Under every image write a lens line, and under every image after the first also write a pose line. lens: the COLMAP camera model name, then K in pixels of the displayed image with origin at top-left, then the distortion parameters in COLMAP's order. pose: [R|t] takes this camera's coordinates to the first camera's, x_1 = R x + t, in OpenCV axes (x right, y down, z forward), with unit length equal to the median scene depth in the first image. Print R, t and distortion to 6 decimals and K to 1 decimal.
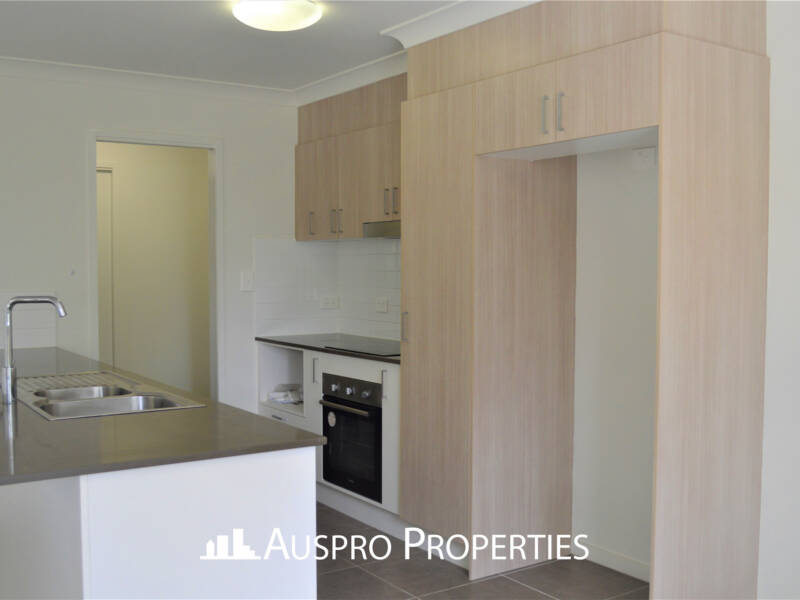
lens RADIAL K [[893.3, 0, 400.0], [0, 893.3, 300.0], [0, 0, 1]] dist [0.006731, 0.014804]
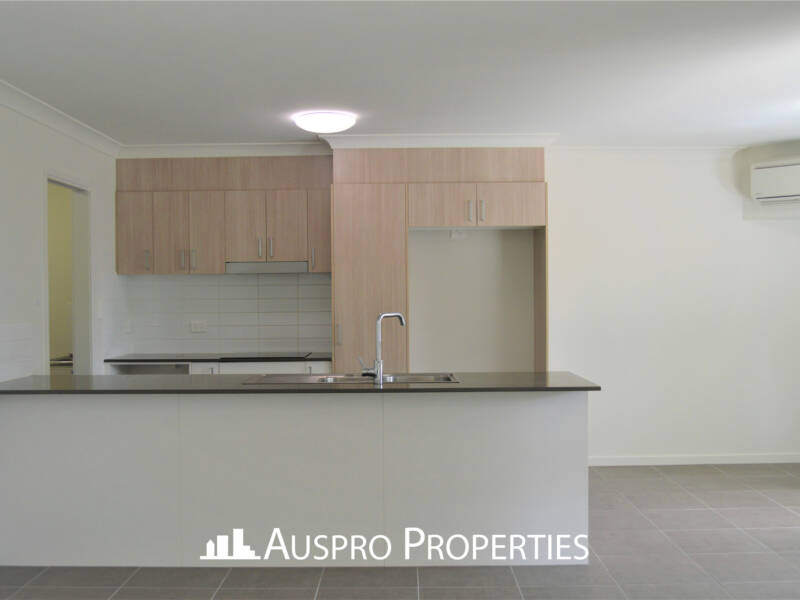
lens RADIAL K [[893.3, 0, 400.0], [0, 893.3, 300.0], [0, 0, 1]] dist [0.006731, 0.014804]
pose [[0.575349, -0.011535, 0.817826, -1.002613], [0.040677, 0.999067, -0.014525, -0.002132], [-0.816896, 0.041623, 0.575282, 0.047164]]
